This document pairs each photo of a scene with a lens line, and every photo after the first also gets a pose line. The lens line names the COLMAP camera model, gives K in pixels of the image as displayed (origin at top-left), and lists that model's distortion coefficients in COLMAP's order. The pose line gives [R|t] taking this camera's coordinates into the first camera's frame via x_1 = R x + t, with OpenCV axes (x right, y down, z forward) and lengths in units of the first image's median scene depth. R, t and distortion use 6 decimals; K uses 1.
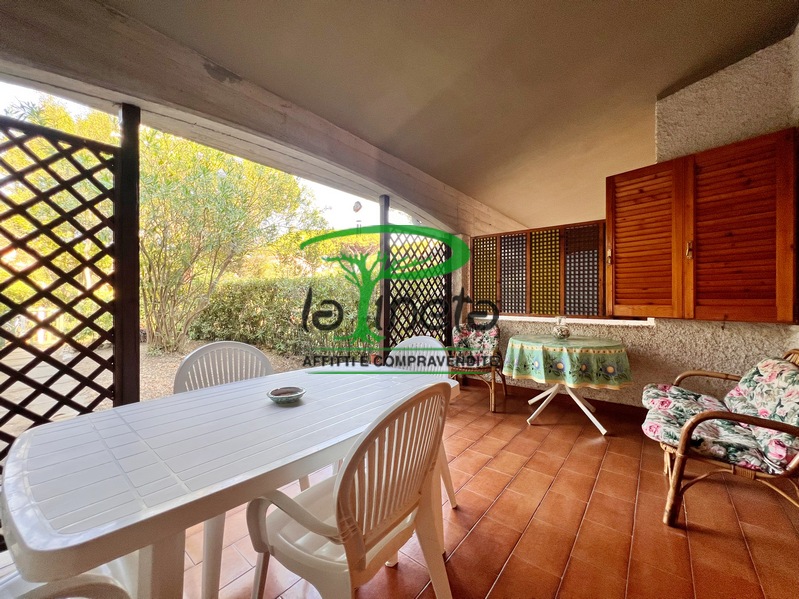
lens RADIAL K [[323.0, 0, 392.4], [0, 323.0, 298.7], [0, 0, 1]] dist [-0.004106, 0.000764]
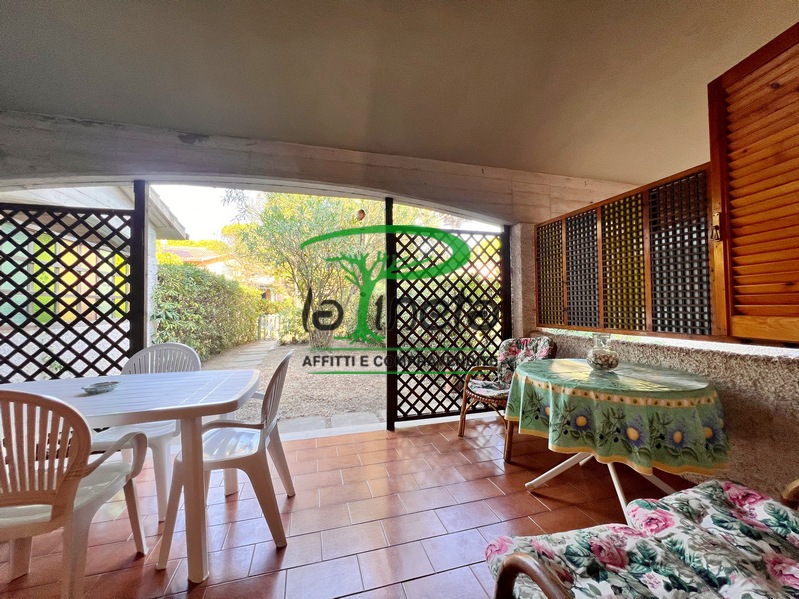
lens RADIAL K [[323.0, 0, 400.9], [0, 323.0, 298.6], [0, 0, 1]] dist [-0.004106, 0.000764]
pose [[0.820928, -0.025037, -0.570482, 0.547548], [0.011707, 0.999566, -0.027021, -0.001077], [0.570911, 0.015504, 0.820866, 0.257833]]
